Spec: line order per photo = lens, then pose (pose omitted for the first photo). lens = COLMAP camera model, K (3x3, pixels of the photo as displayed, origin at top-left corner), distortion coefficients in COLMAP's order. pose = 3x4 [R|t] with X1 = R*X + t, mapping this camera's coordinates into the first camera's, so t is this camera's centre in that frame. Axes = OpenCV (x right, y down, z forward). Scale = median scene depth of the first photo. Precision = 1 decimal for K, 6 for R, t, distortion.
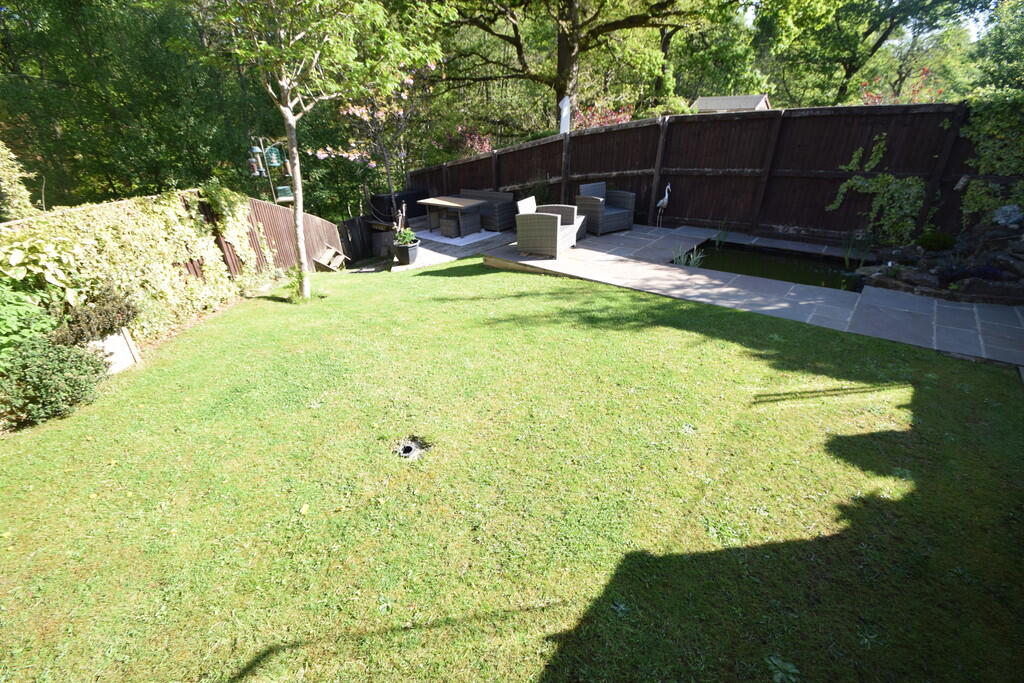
lens RADIAL K [[449.6, 0, 512.0], [0, 449.6, 341.5], [0, 0, 1]] dist [0.000677, -0.008991]
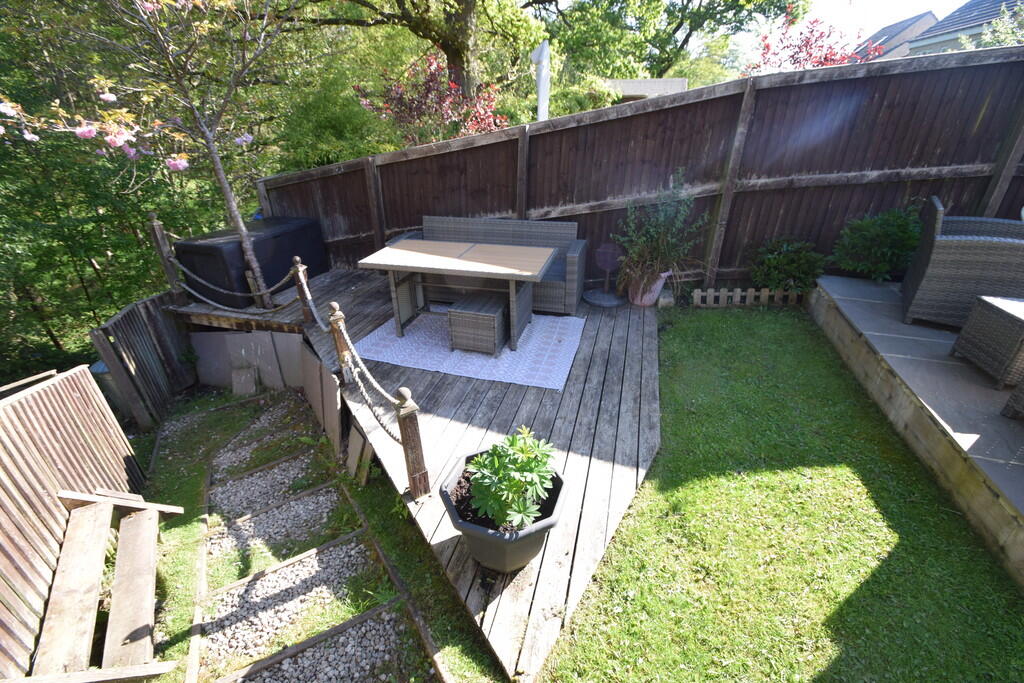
lens RADIAL K [[449.6, 0, 512.0], [0, 449.6, 341.5], [0, 0, 1]] dist [0.000677, -0.008991]
pose [[0.906247, -0.167978, 0.387944, -0.469626], [0.166510, 0.985320, 0.037667, -0.456152], [-0.388576, 0.030461, 0.920913, 1.170781]]
